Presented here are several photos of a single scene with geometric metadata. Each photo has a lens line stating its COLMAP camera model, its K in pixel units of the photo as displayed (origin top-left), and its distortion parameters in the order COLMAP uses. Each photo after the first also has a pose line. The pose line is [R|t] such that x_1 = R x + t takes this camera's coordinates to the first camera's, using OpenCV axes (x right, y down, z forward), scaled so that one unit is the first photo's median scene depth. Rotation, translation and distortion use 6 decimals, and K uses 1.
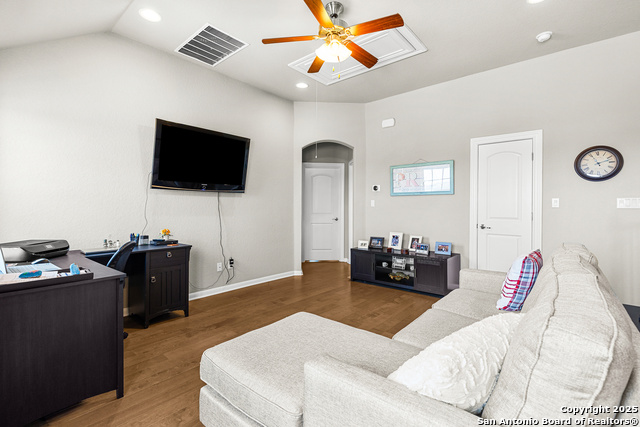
lens RADIAL K [[293.1, 0, 322.0], [0, 293.1, 208.4], [0, 0, 1]] dist [0.000762, 0.000035]
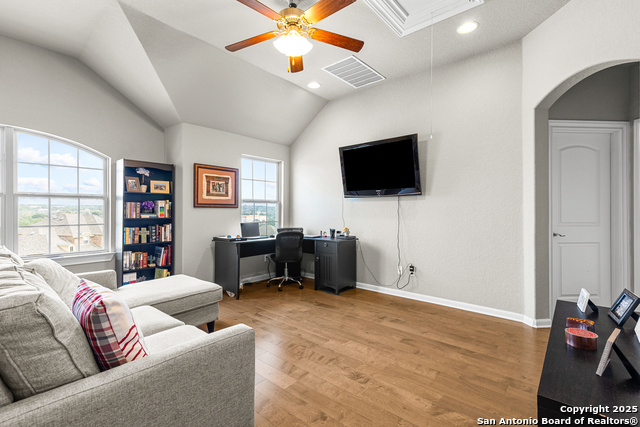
lens RADIAL K [[293.1, 0, 322.0], [0, 293.1, 213.4], [0, 0, 1]] dist [0.000762, 0.000035]
pose [[-0.012696, 0.006173, -0.999900, 0.746327], [-0.002213, 0.999978, 0.006201, -0.002122], [0.999917, 0.002291, -0.012682, 0.843357]]
